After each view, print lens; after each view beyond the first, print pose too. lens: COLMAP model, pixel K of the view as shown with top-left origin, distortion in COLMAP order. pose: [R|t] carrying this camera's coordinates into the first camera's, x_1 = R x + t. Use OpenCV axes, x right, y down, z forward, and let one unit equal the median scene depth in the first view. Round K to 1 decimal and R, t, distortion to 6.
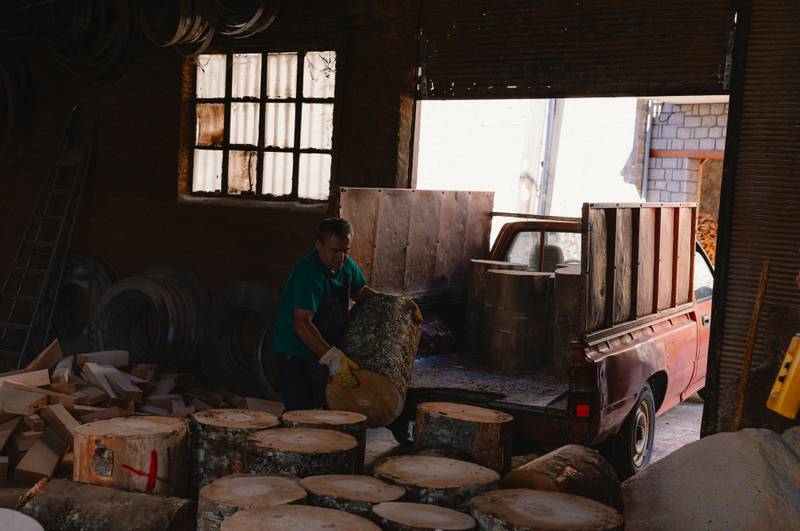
lens RADIAL K [[784.0, 0, 400.0], [0, 784.0, 265.5], [0, 0, 1]] dist [-0.001283, -0.009670]
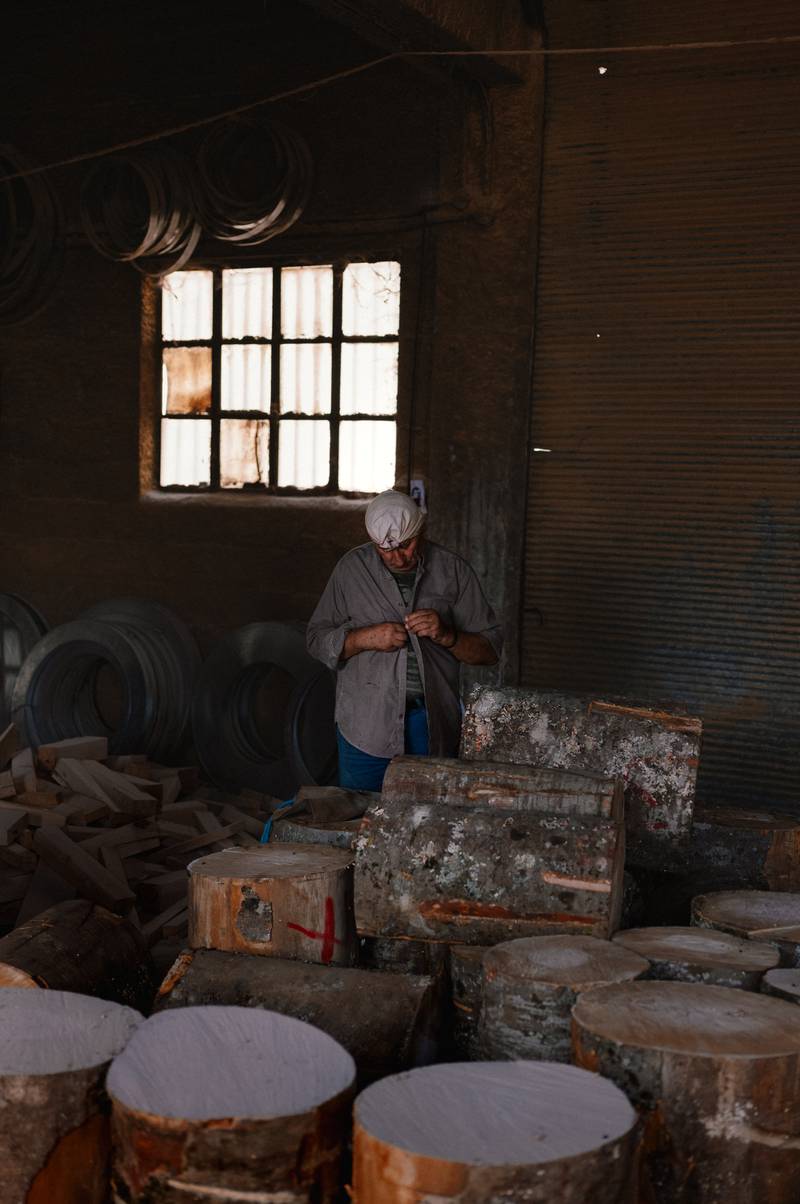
lens RADIAL K [[1192.6, 0, 400.0], [0, 1192.6, 602.0], [0, 0, 1]] dist [0.018012, 0.007698]
pose [[0.999004, -0.033192, 0.029814, -0.108930], [0.032746, 0.999346, 0.015332, -0.007458], [-0.030303, -0.014340, 0.999438, 0.010323]]
